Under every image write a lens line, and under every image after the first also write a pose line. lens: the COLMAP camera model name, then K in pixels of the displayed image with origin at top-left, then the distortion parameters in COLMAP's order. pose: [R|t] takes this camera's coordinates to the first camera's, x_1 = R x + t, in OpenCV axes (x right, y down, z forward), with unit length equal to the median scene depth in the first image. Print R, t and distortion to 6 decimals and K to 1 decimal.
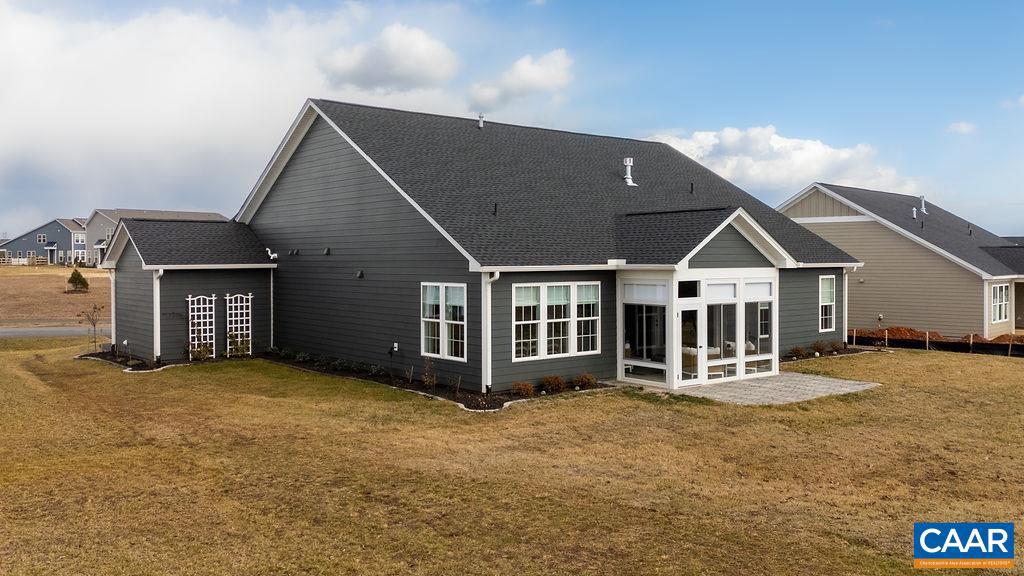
lens RADIAL K [[834.4, 0, 511.1], [0, 834.4, 269.6], [0, 0, 1]] dist [0.060846, -0.099844]
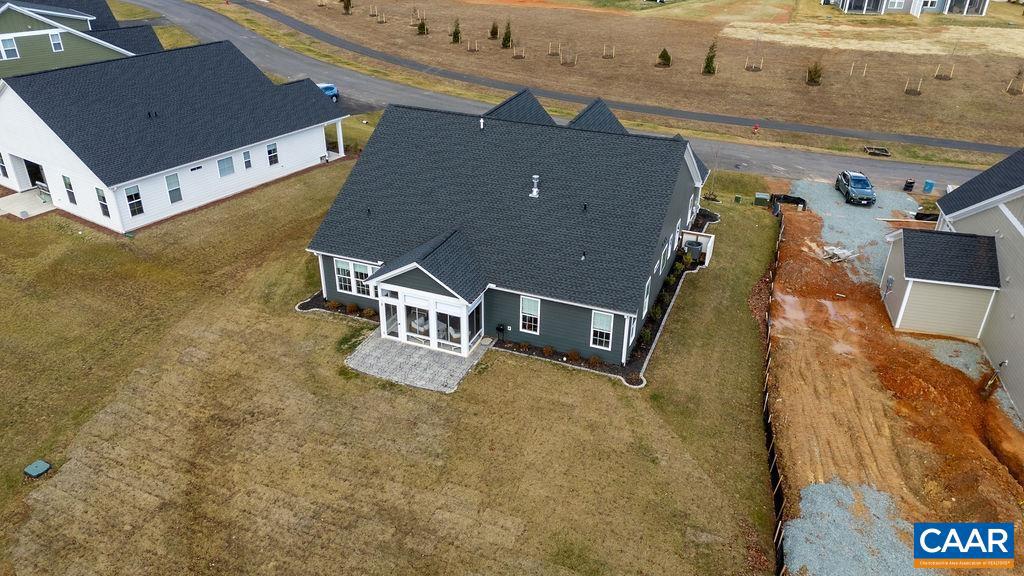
lens RADIAL K [[748.3, 0, 512.0], [0, 748.3, 288.0], [0, 0, 1]] dist [0.074253, -0.062741]
pose [[0.494523, 0.424920, -0.758215, 1.480239], [-0.020748, 0.877872, 0.478446, -0.727459], [0.868917, -0.220871, 0.442944, 0.482685]]
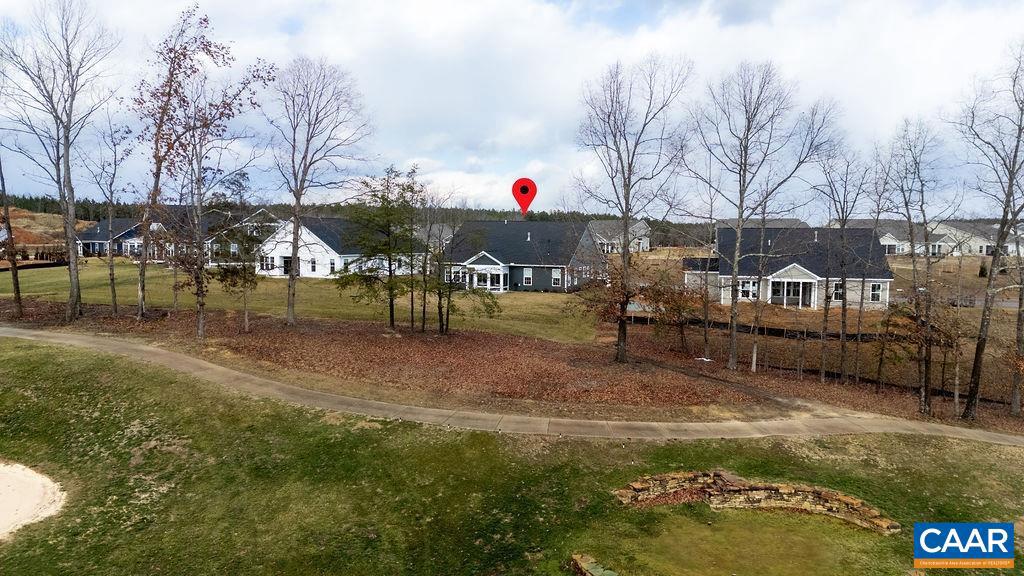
lens RADIAL K [[748.3, 0, 512.0], [0, 748.3, 288.0], [0, 0, 1]] dist [0.074253, -0.062741]
pose [[0.509392, 0.070136, -0.857672, 3.578610], [-0.023032, 0.997427, 0.067885, -0.146157], [0.860226, -0.014826, 0.509697, -0.822517]]
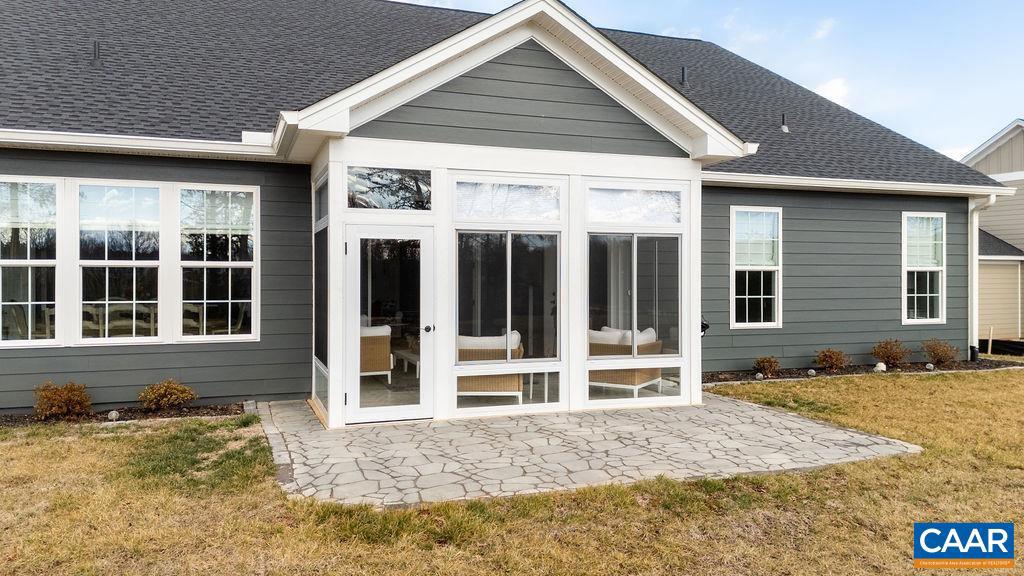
lens RADIAL K [[748.3, 0, 512.0], [0, 748.3, 288.0], [0, 0, 1]] dist [0.074253, -0.062741]
pose [[0.948029, 0.003813, -0.318160, 0.366720], [-0.004140, 0.999991, -0.000352, 0.068332], [0.318156, 0.001651, 0.948037, 0.625788]]
